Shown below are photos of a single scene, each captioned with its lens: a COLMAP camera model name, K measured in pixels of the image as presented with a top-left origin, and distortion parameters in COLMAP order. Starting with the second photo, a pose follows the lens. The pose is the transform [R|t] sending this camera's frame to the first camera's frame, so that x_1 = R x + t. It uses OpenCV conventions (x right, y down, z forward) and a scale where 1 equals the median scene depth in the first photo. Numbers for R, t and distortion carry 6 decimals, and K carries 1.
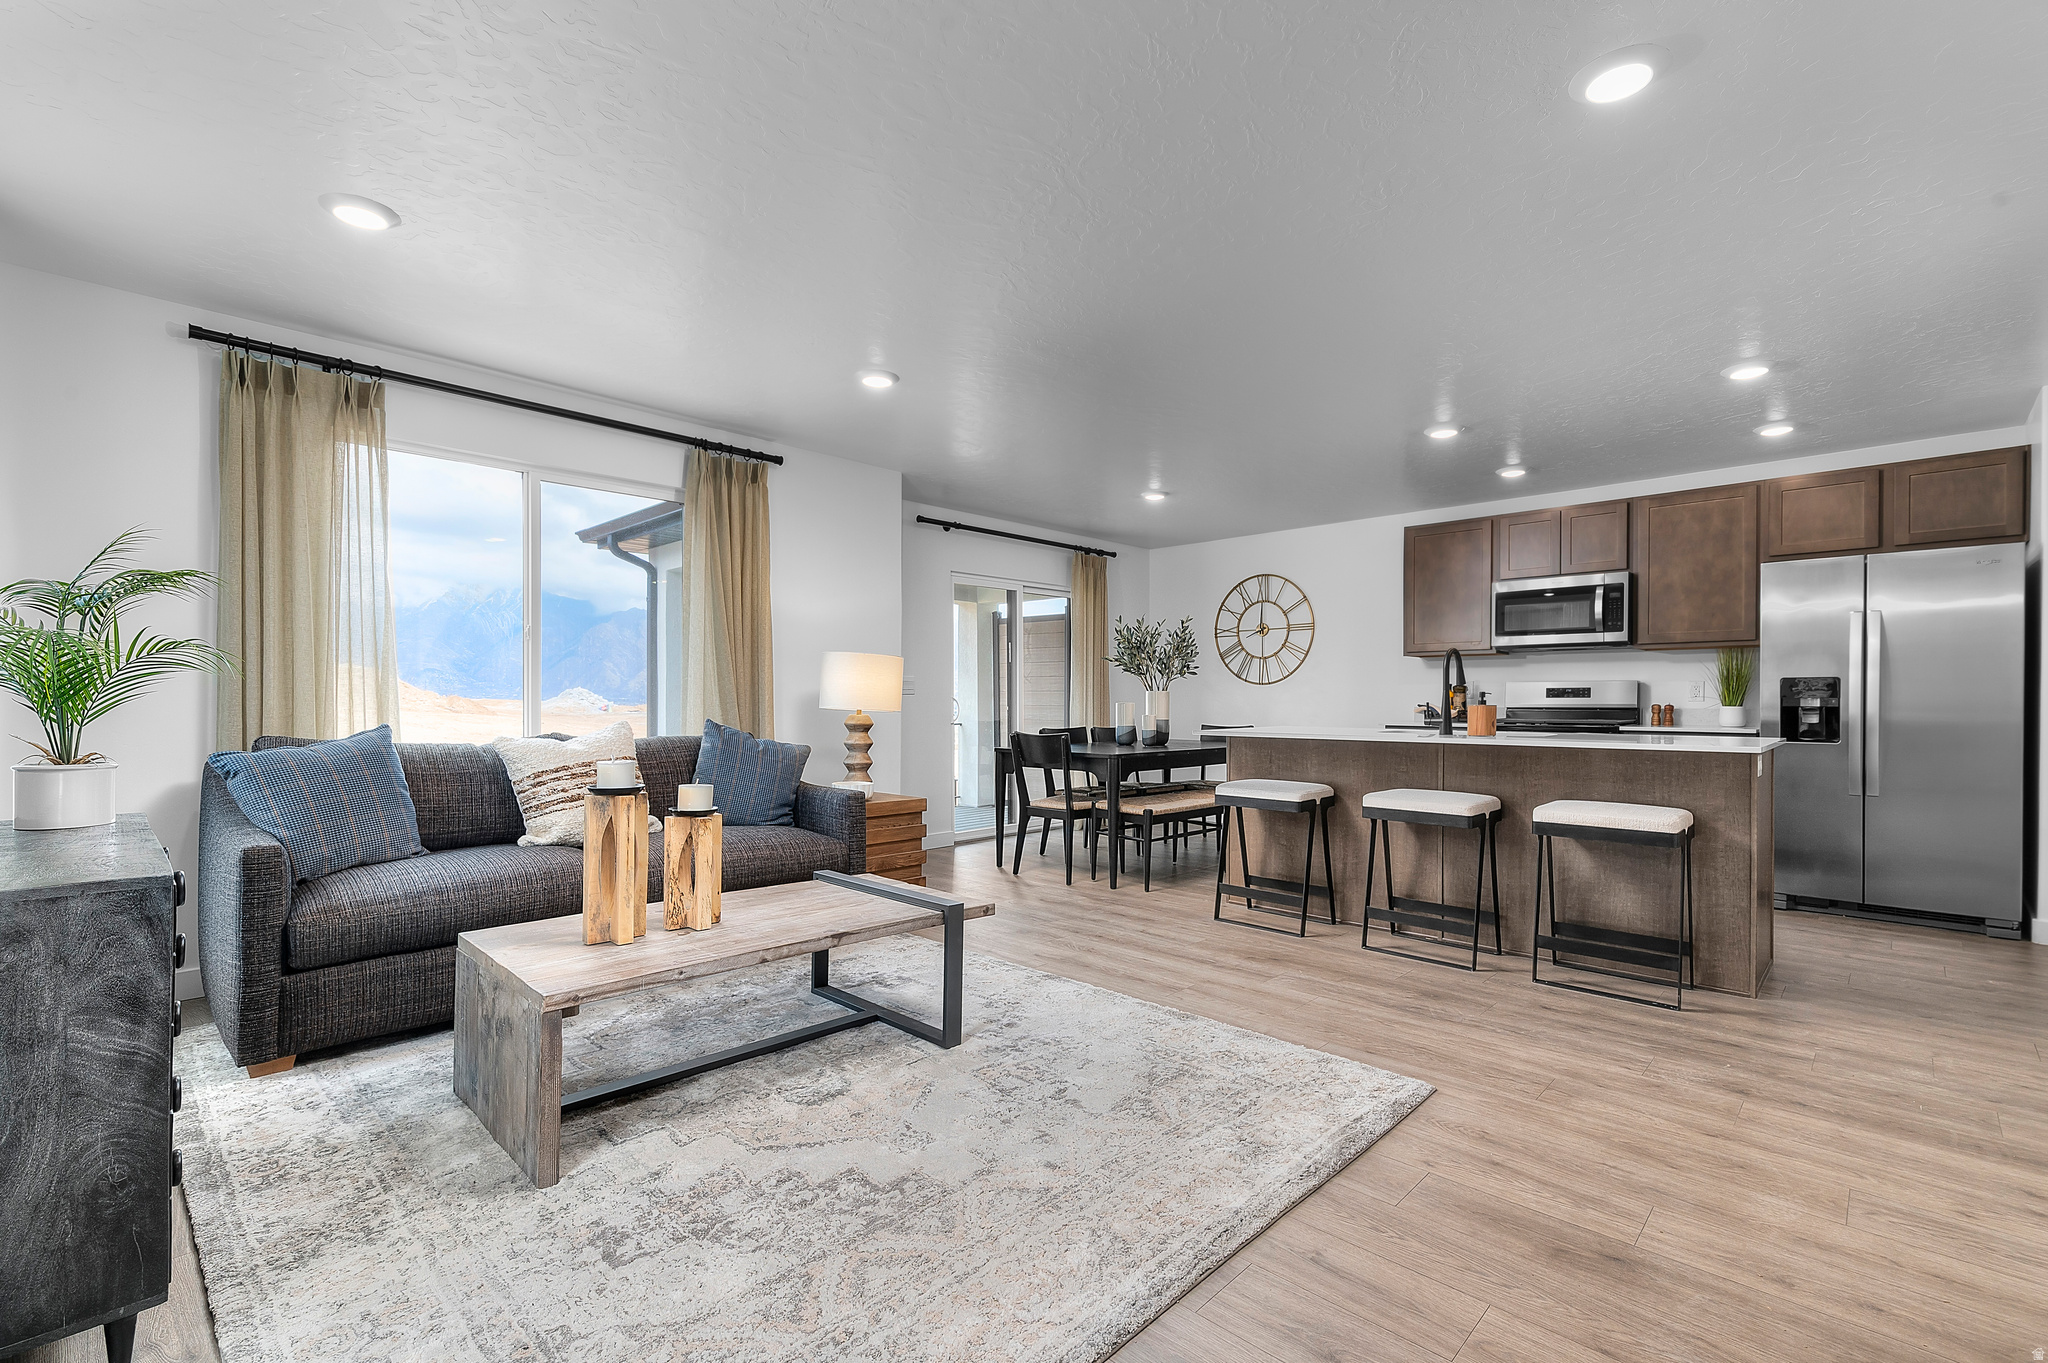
lens RADIAL K [[918.6, 0, 1031.7], [0, 918.6, 704.0], [0, 0, 1]] dist [0.000371, -0.000006]
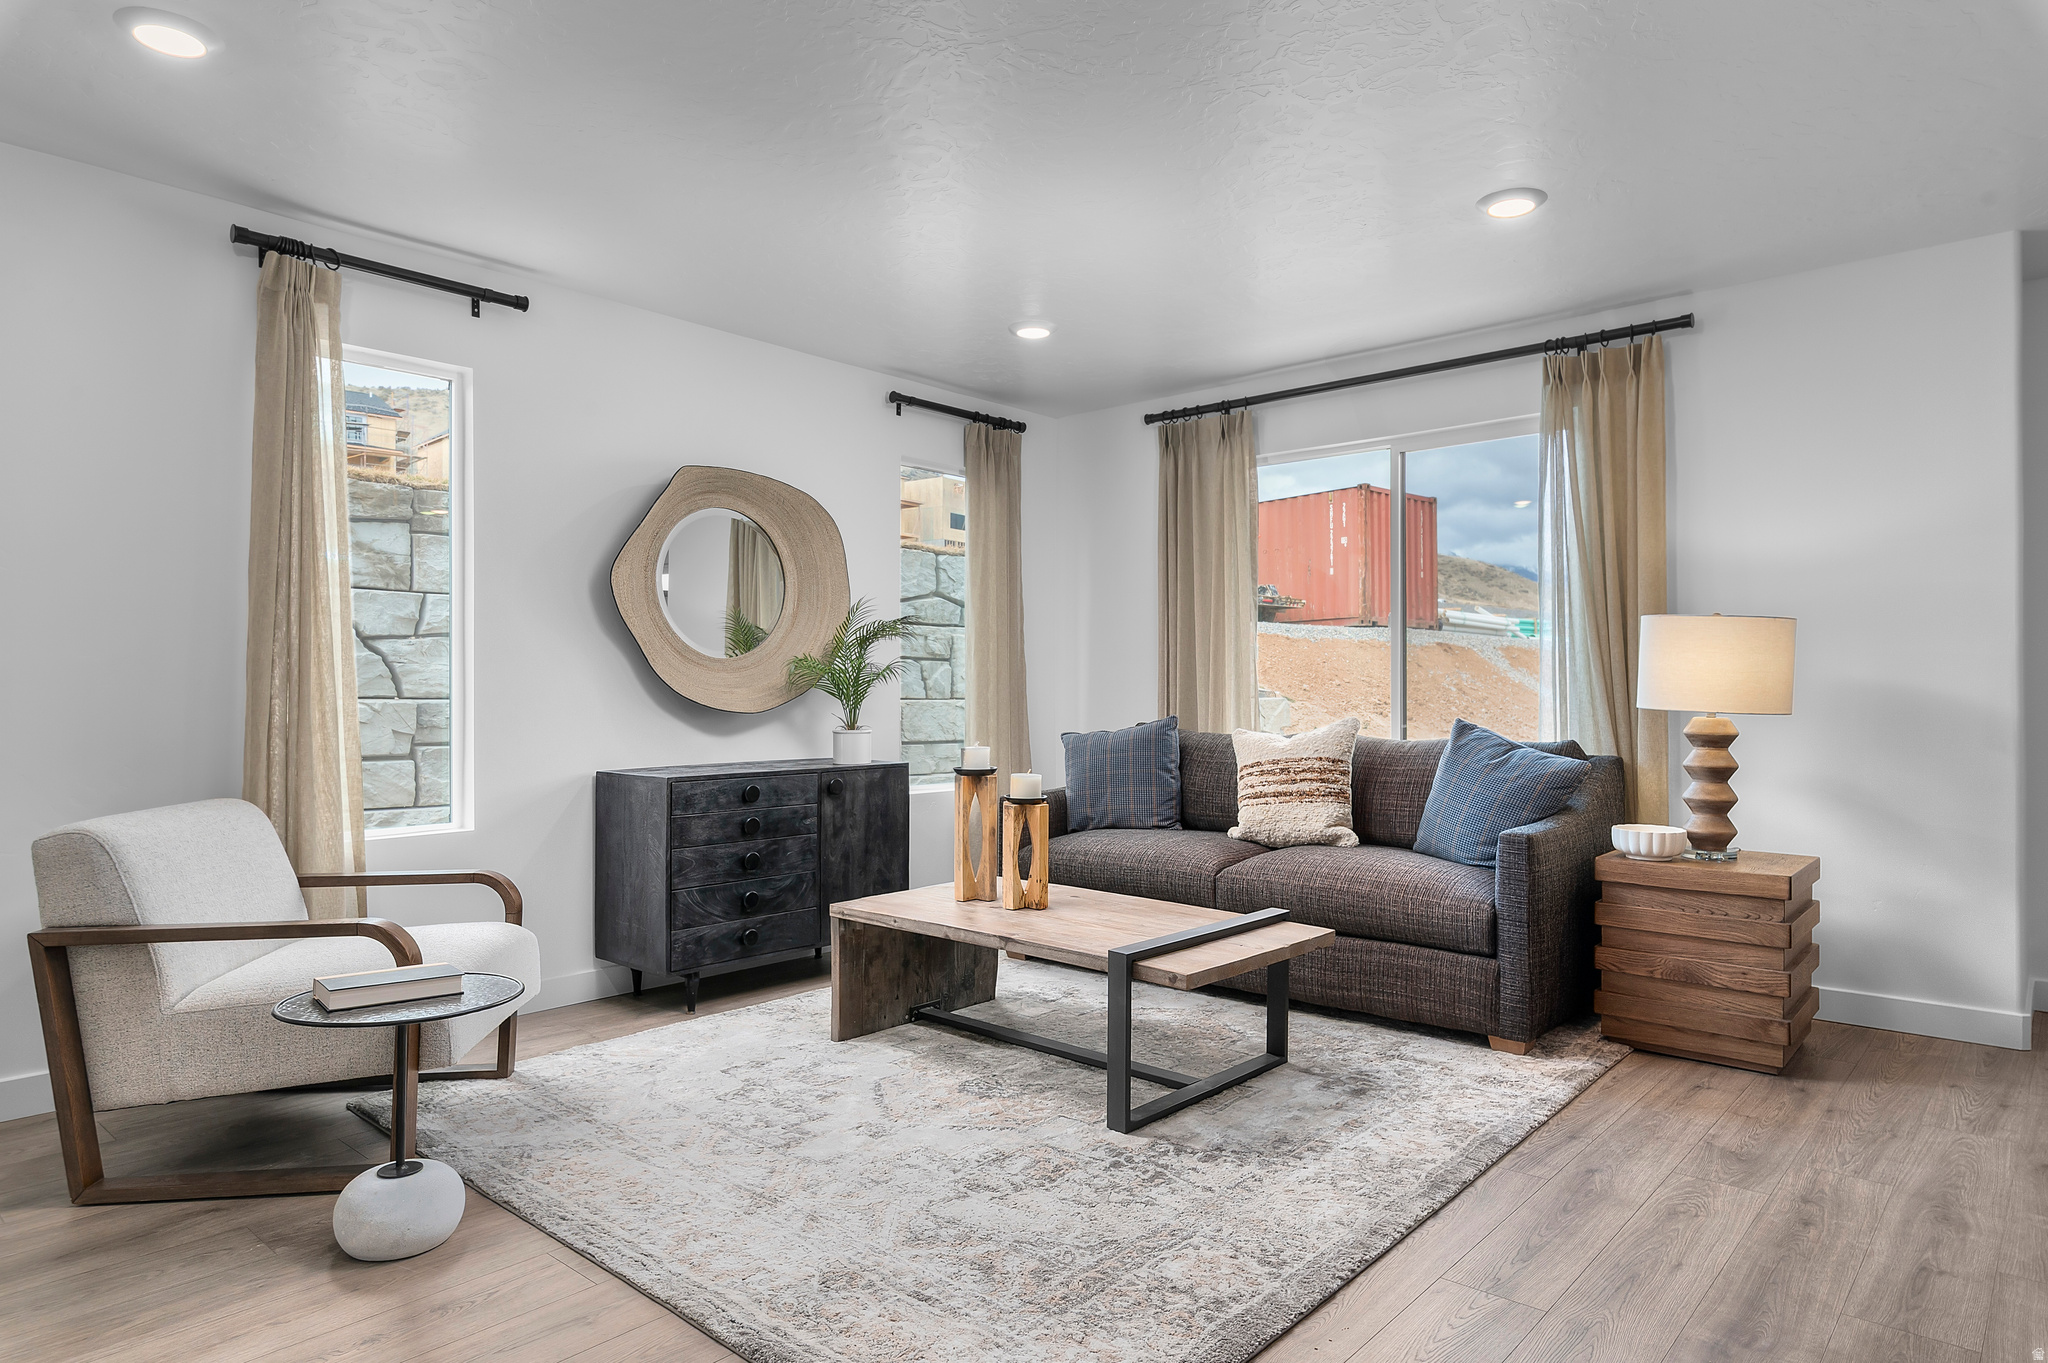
lens RADIAL K [[1200.0, 0, 1024.0], [0, 1200.0, 681.5], [0, 0, 1]] dist [0.000049, 0.000421]
pose [[0.032322, -0.009937, -0.999428, 0.785499], [-0.002168, 0.999948, -0.010012, -0.004925], [0.999475, 0.002490, 0.032299, 0.728180]]
